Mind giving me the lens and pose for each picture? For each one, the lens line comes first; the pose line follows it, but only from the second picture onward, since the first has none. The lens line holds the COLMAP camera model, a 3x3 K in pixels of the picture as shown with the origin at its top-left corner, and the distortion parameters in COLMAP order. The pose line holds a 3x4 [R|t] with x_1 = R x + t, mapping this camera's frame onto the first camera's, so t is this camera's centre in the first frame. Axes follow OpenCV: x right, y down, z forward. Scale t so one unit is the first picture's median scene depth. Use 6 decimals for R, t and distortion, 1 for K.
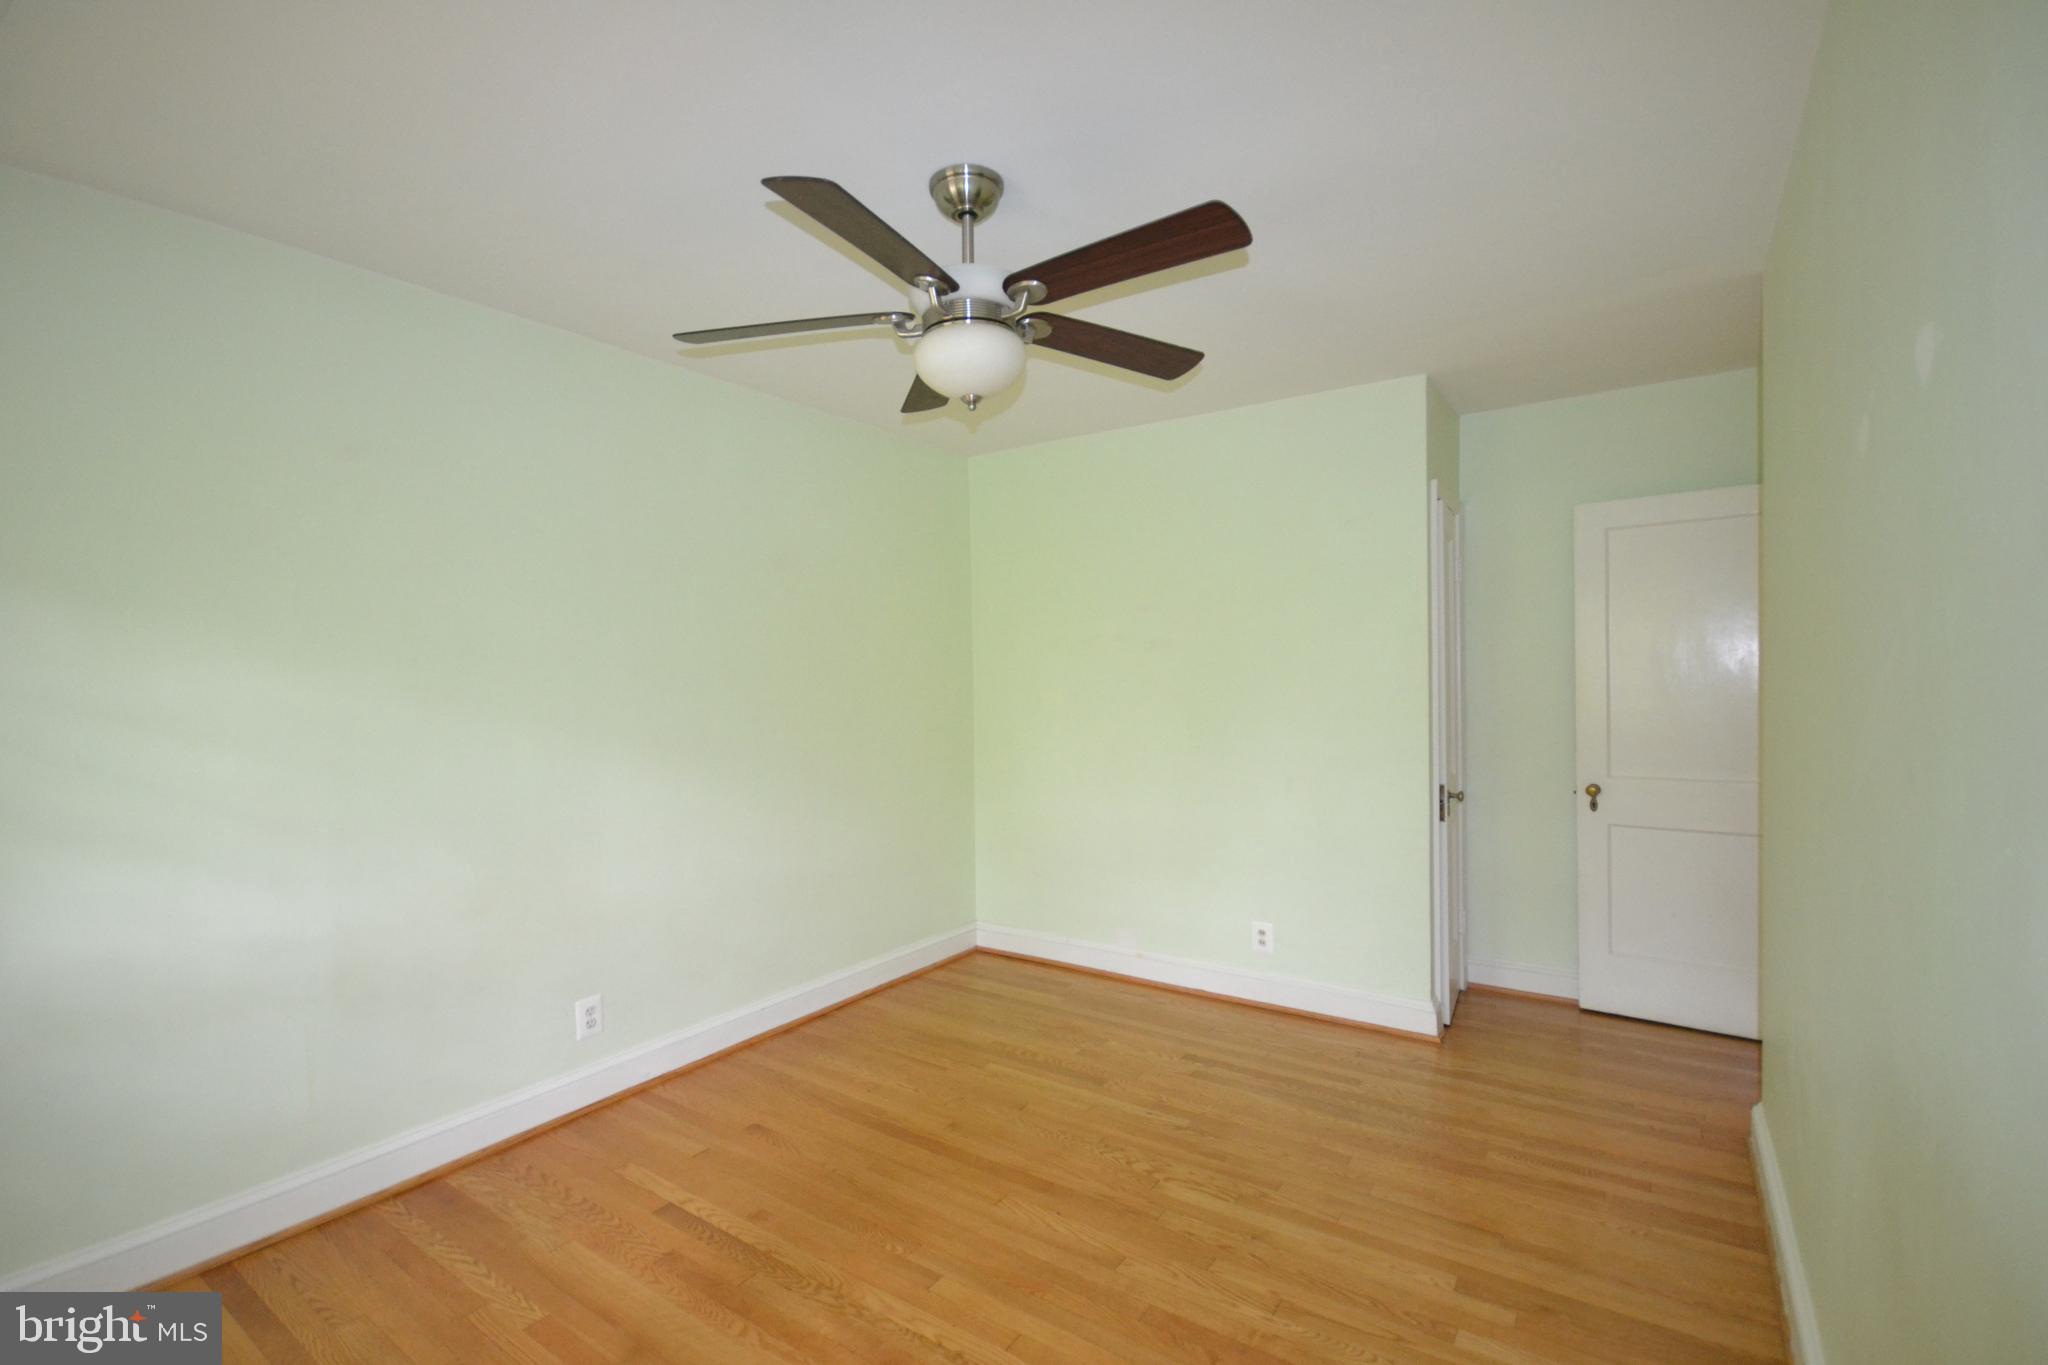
lens RADIAL K [[911.0, 0, 1018.6], [0, 911.0, 676.1], [0, 0, 1]] dist [0.003556, -0.009537]
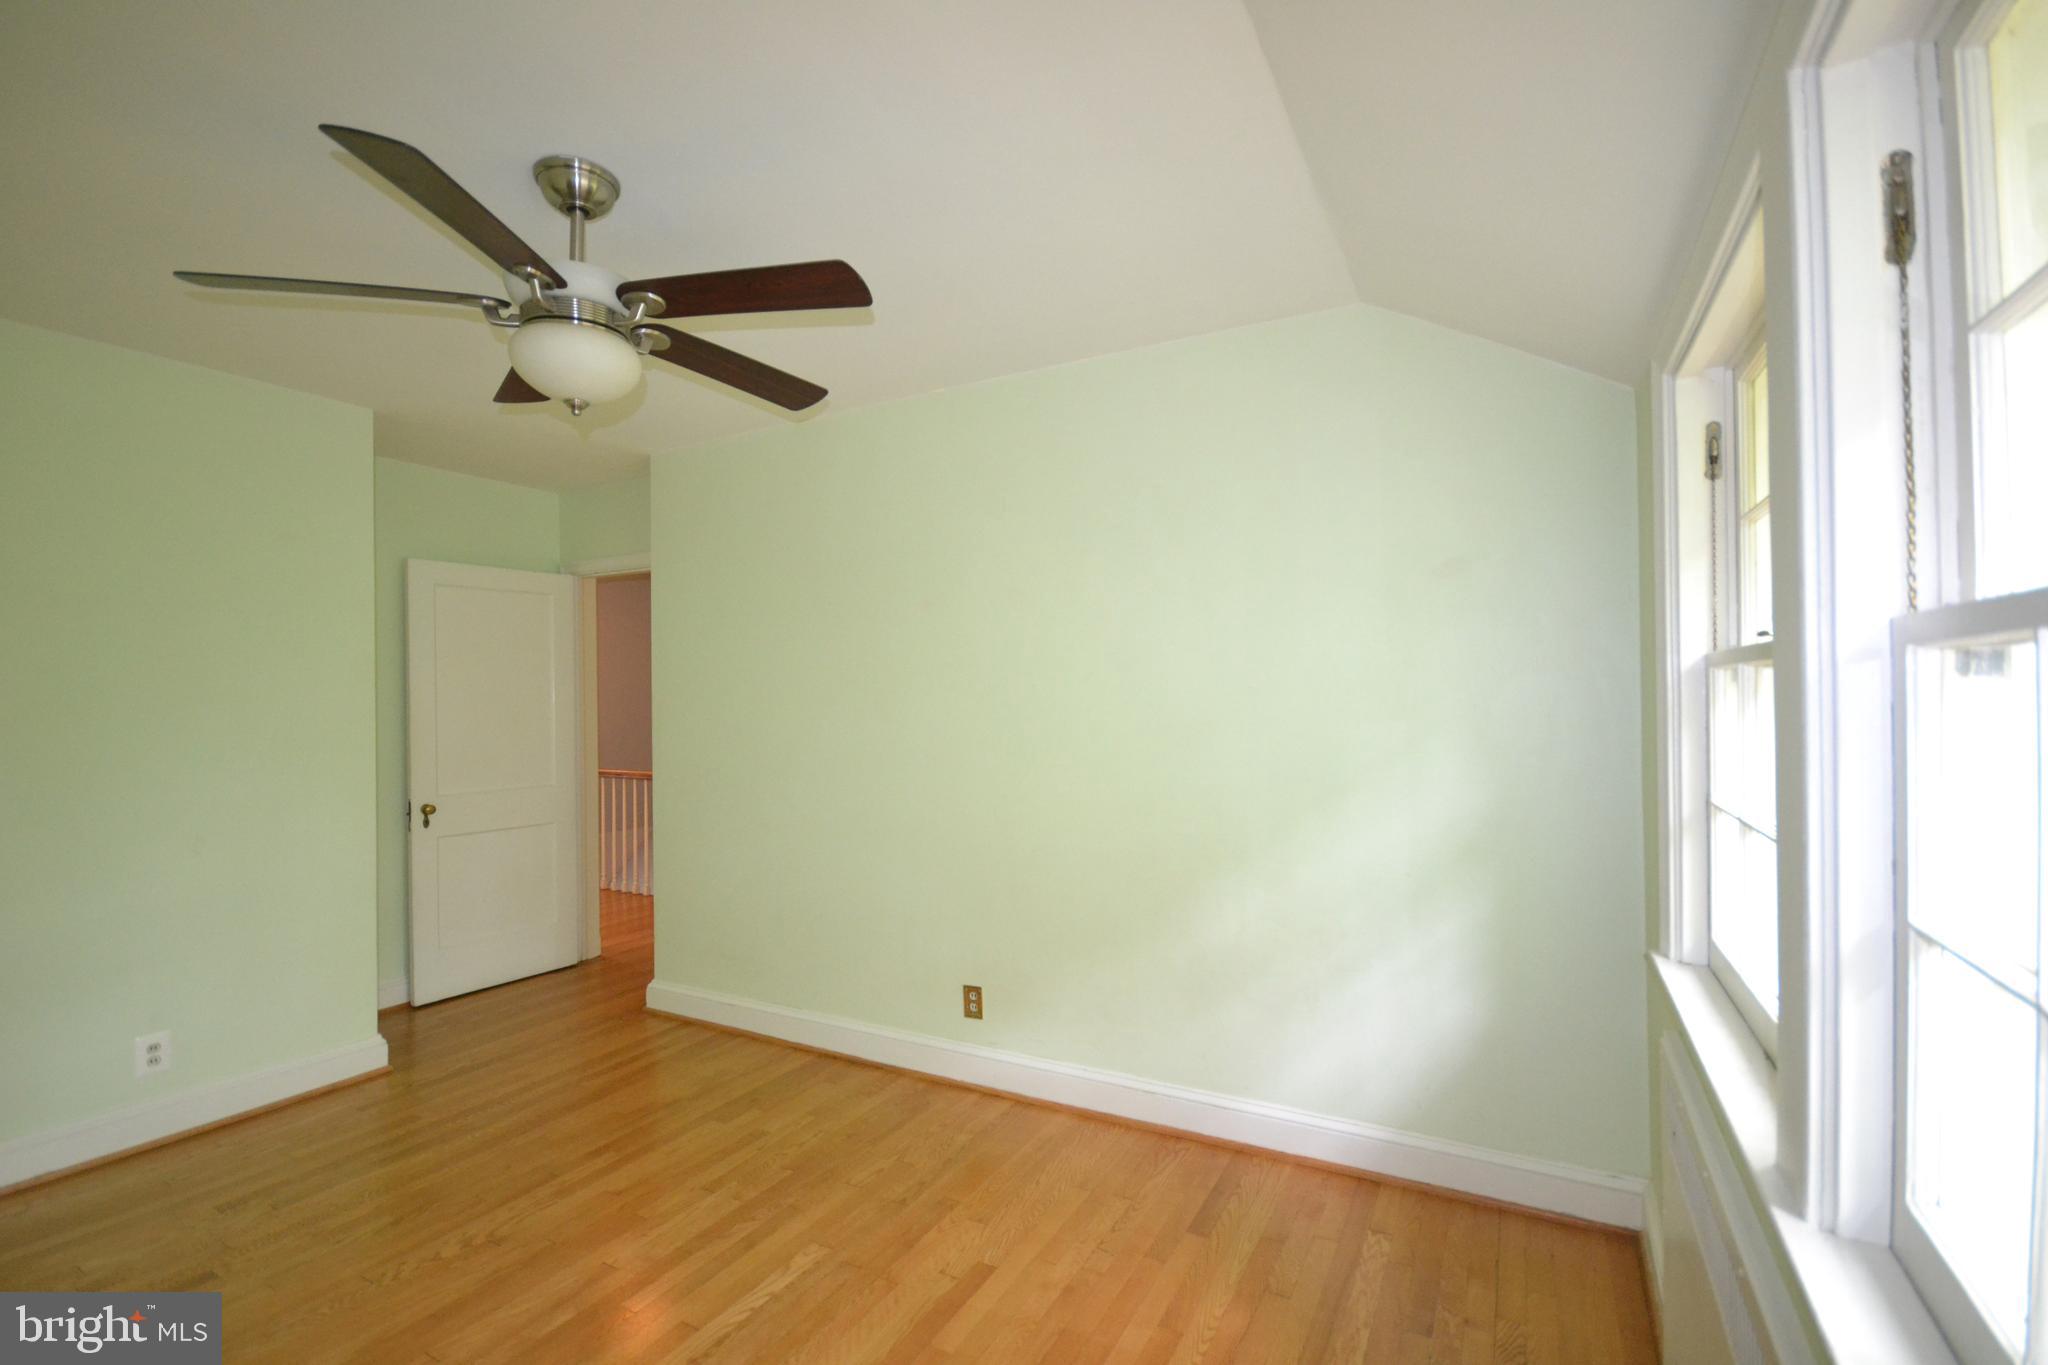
lens RADIAL K [[911.0, 0, 1051.2], [0, 911.0, 698.9], [0, 0, 1]] dist [0.003556, -0.009537]
pose [[-0.139209, 0.015694, 0.990139, -0.692304], [0.000620, 0.999876, -0.015761, 0.006197], [-0.990263, -0.001580, -0.139202, 0.440819]]
